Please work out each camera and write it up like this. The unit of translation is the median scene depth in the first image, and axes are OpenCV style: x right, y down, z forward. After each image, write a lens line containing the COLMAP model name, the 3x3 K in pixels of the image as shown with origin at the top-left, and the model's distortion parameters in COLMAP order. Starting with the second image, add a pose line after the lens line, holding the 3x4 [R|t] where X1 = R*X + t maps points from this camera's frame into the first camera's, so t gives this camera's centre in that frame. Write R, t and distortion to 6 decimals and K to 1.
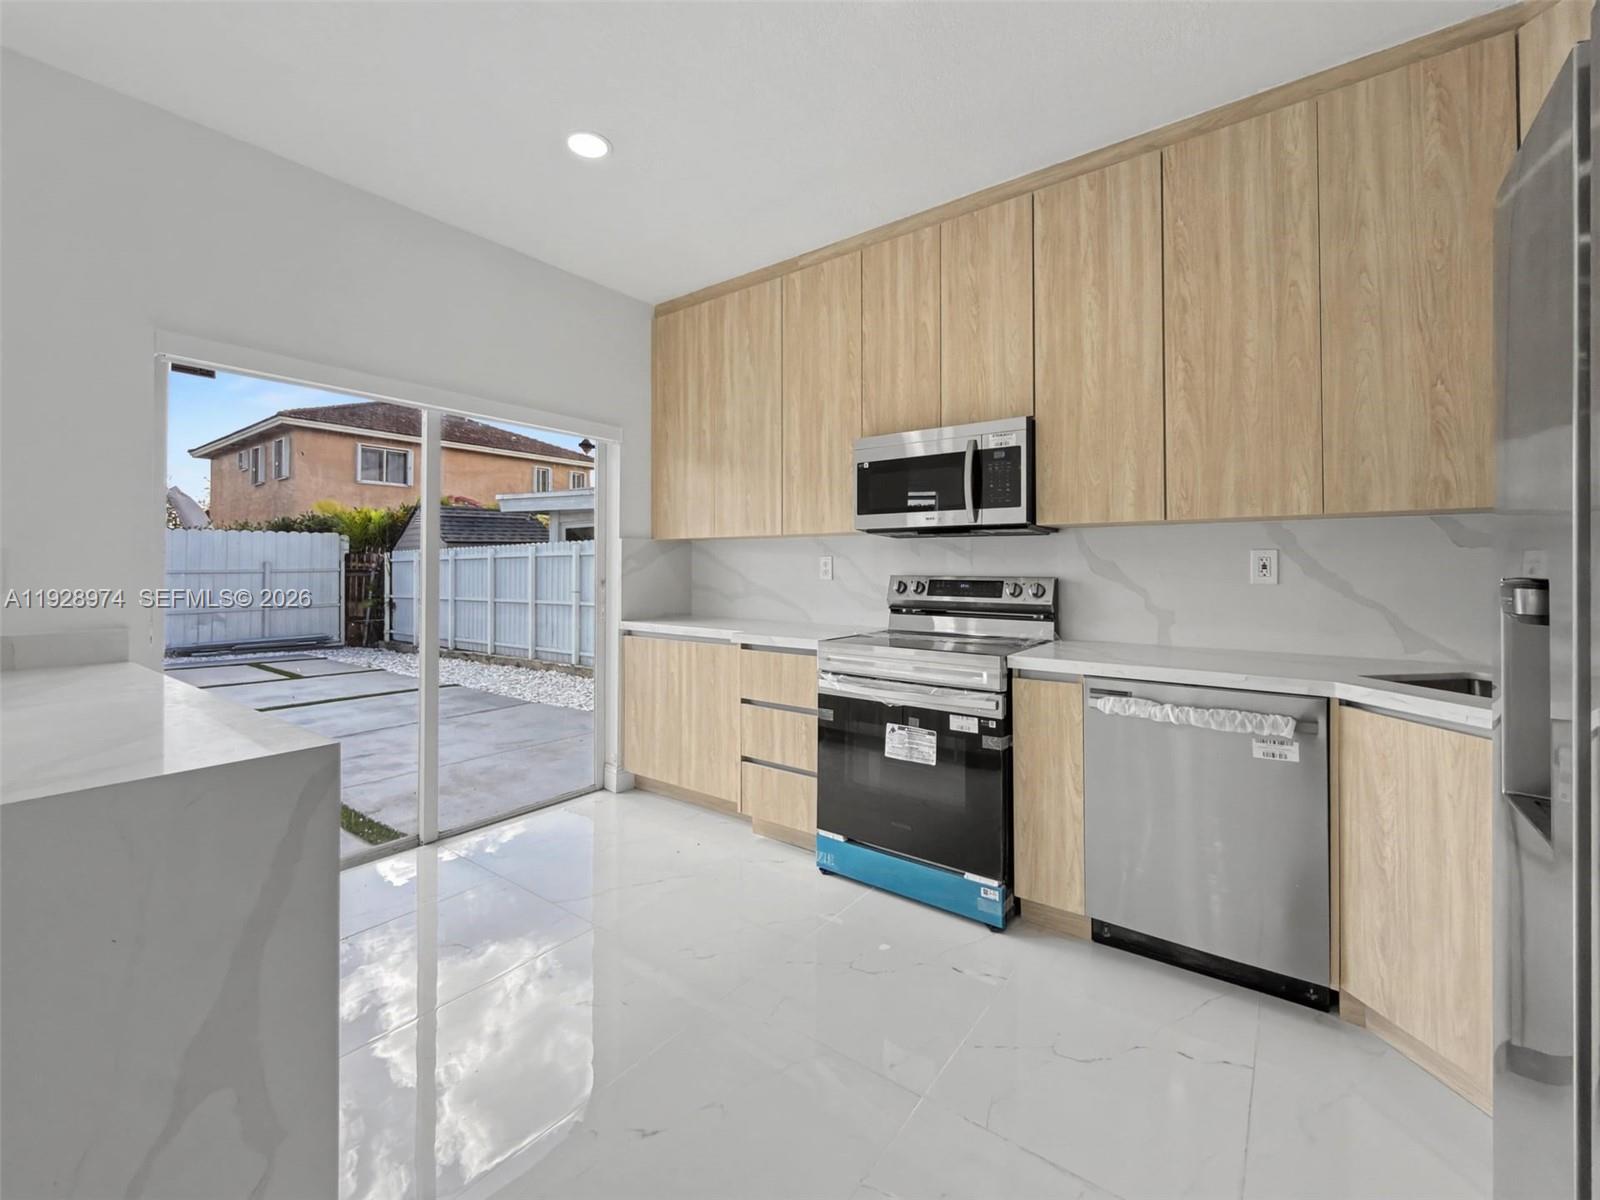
lens RADIAL K [[661.3, 0, 798.9], [0, 661.3, 557.0], [0, 0, 1]] dist [0.000082, 0.000127]
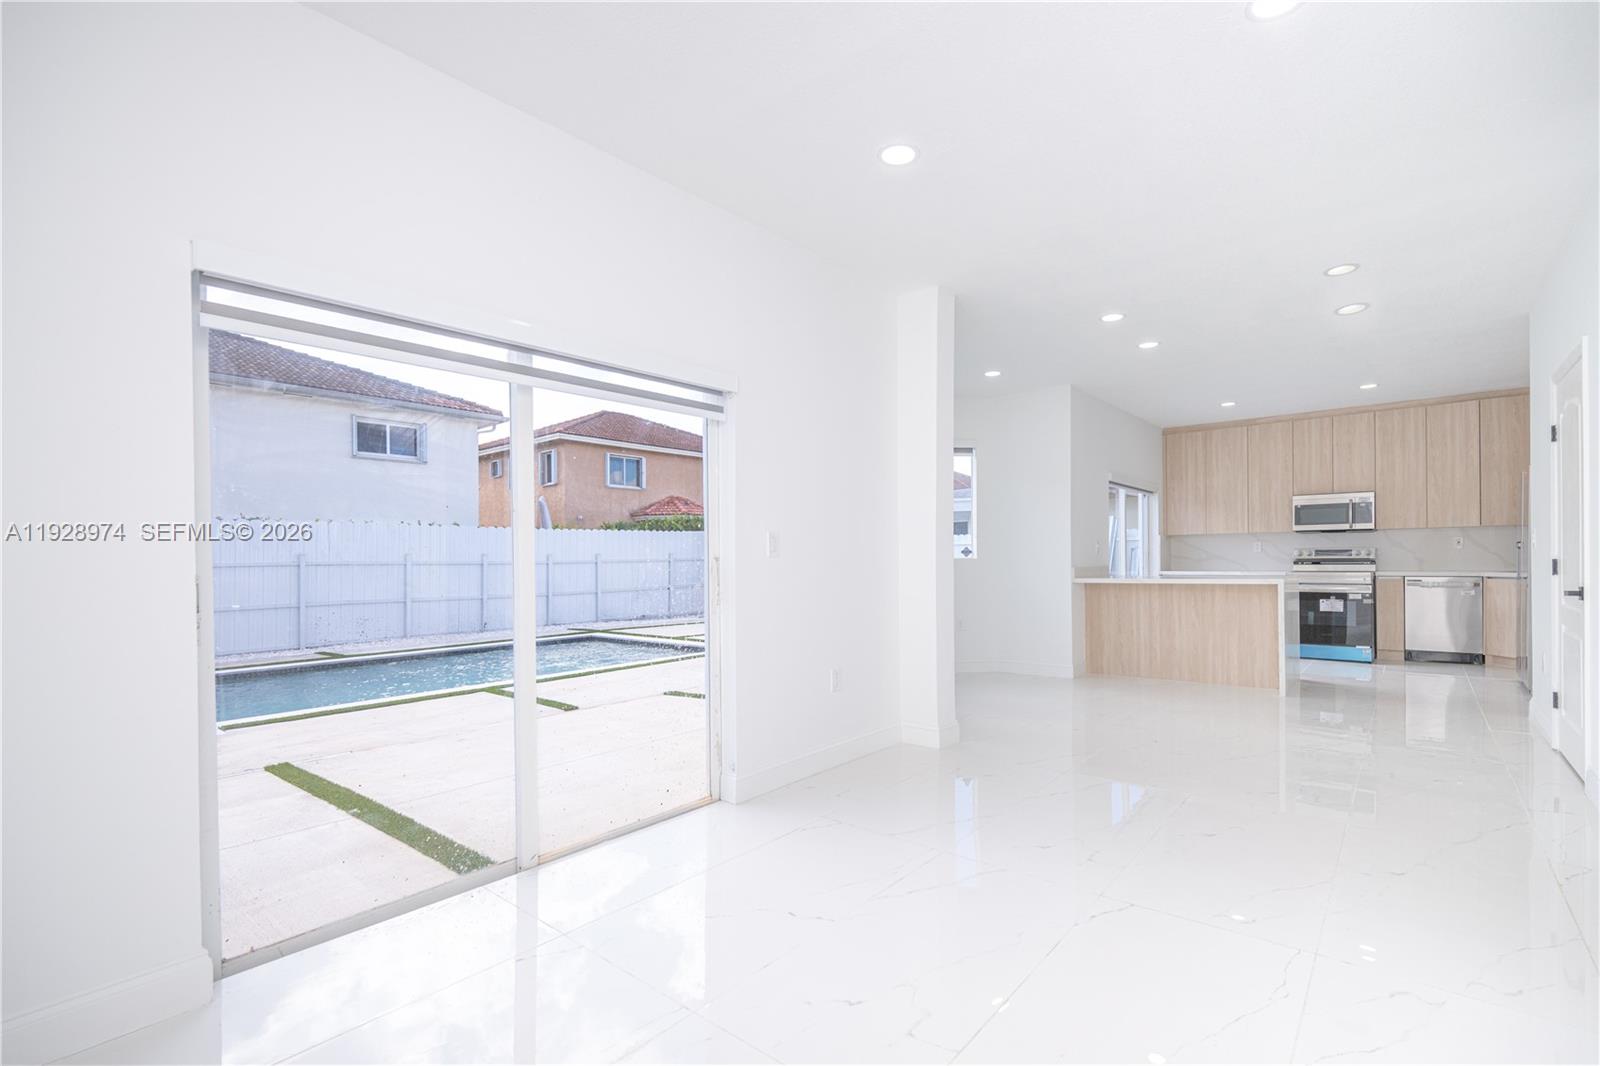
lens RADIAL K [[653.2, 0, 898.0], [0, 653.2, 561.2], [0, 0, 1]] dist [0.001350, 0.000068]
pose [[0.999404, -0.013193, -0.031889, -1.588916], [0.013945, 0.999628, 0.023452, -0.003322], [0.031568, -0.023882, 0.999216, -1.863496]]
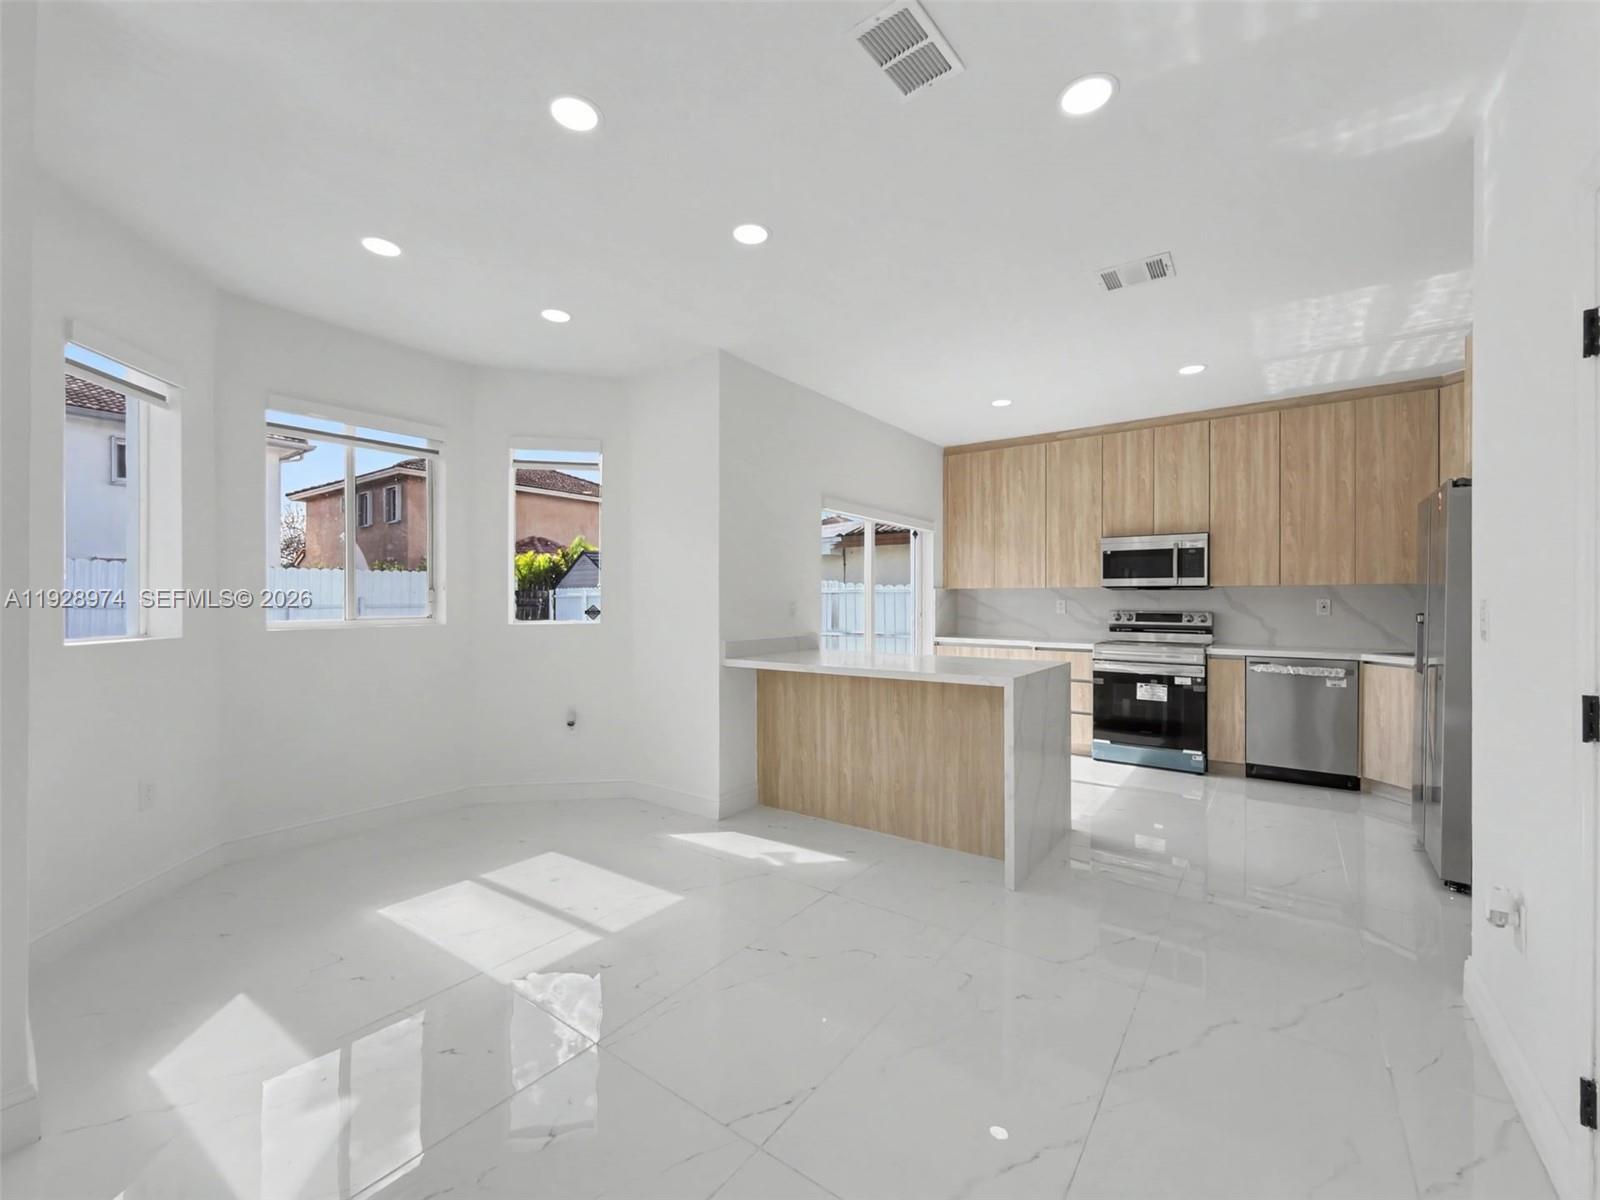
lens RADIAL K [[634.2, 0, 816.9], [0, 634.2, 600.6], [0, 0, 1]] dist [-0.000253, -0.000022]
pose [[0.999998, 0.001445, 0.001077, -0.826266], [-0.001461, 0.999892, 0.014614, -0.029766], [-0.001056, -0.014615, 0.999893, -0.918627]]
